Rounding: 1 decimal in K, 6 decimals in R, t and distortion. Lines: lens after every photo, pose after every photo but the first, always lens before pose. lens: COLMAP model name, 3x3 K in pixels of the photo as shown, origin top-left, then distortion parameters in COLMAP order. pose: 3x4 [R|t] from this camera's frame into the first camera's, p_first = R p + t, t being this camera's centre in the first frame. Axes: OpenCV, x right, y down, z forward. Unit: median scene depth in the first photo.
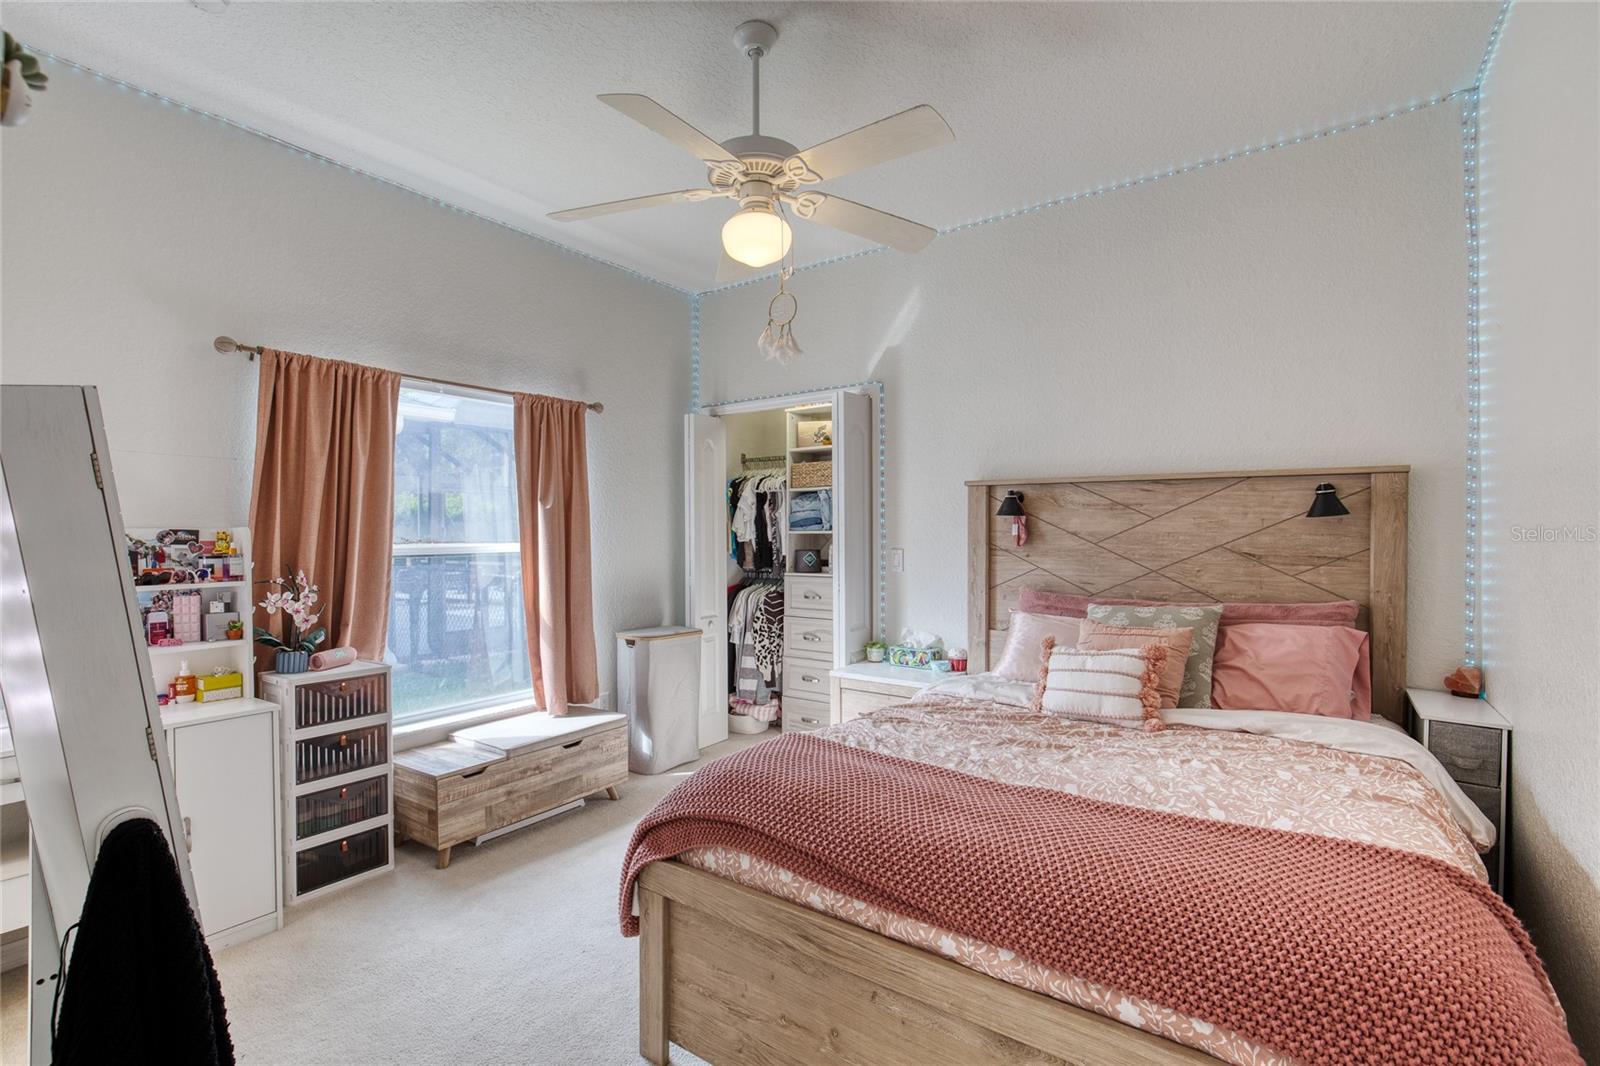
lens RADIAL K [[733.2, 0, 780.8], [0, 733.2, 533.7], [0, 0, 1]] dist [-0.019628, 0.010045]
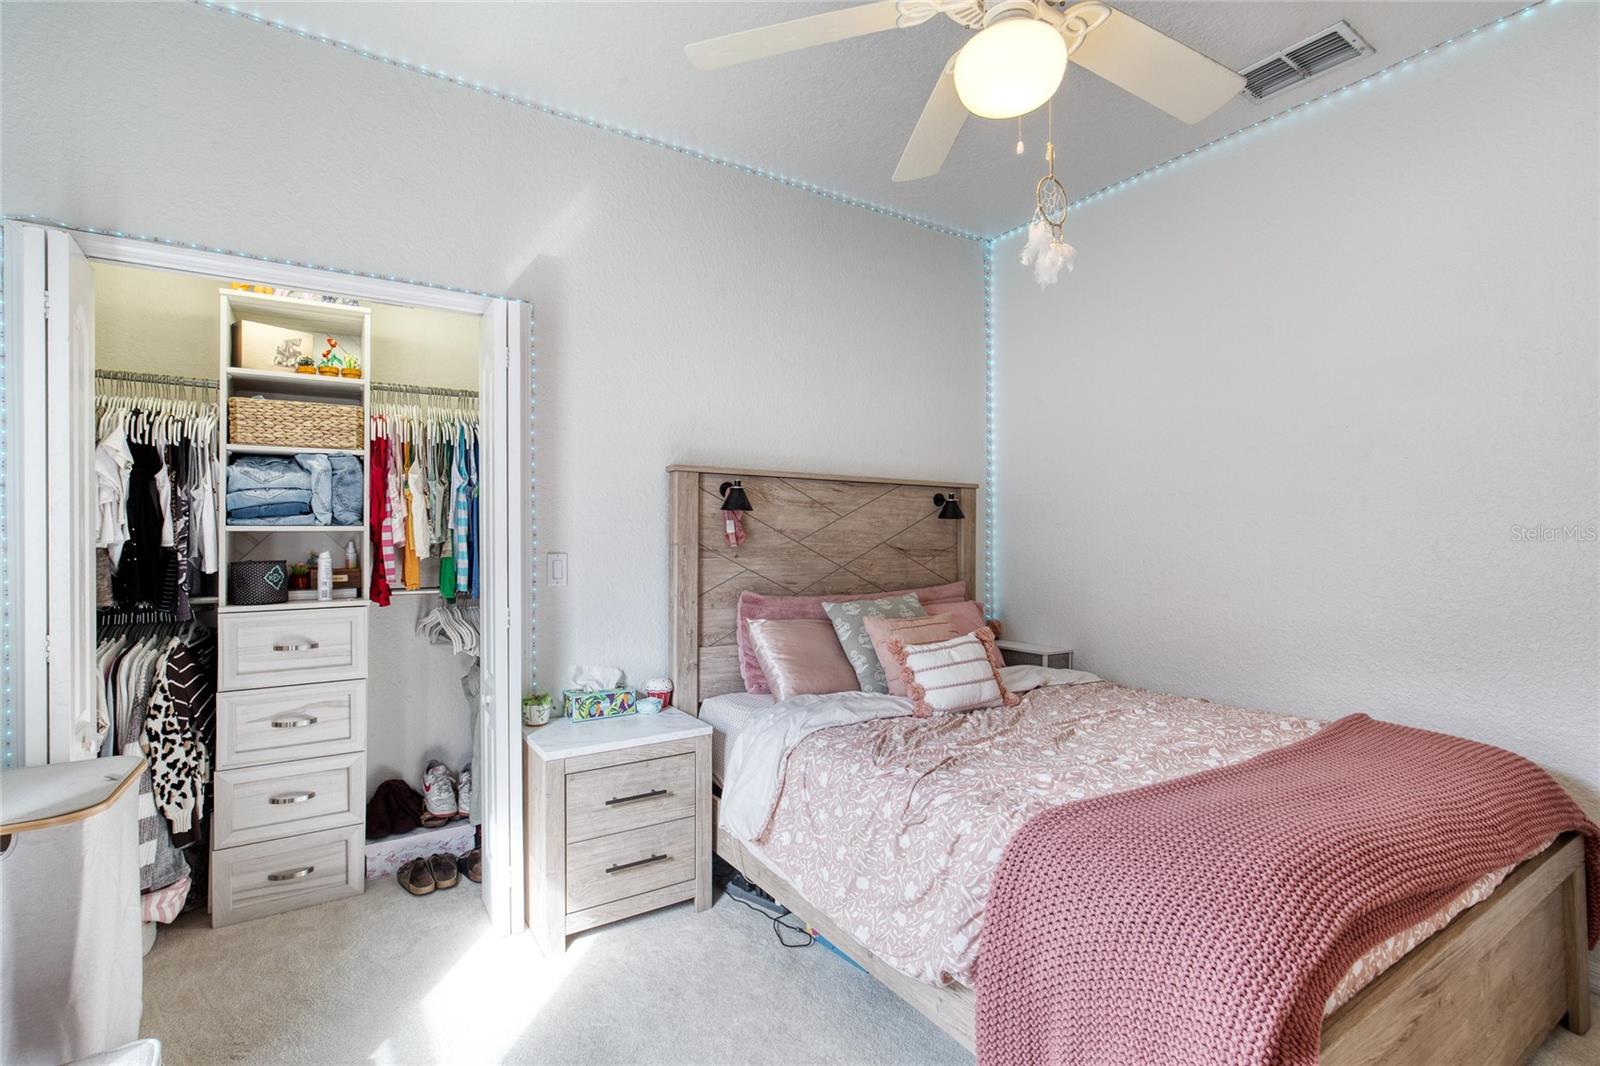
lens RADIAL K [[733.2, 0, 780.8], [0, 733.2, 533.7], [0, 0, 1]] dist [-0.019628, 0.010045]
pose [[0.351439, 0.002703, 0.936207, -0.460390], [0.001862, 0.999992, -0.003586, 0.006043], [-0.936209, 0.003004, 0.351431, 0.630364]]
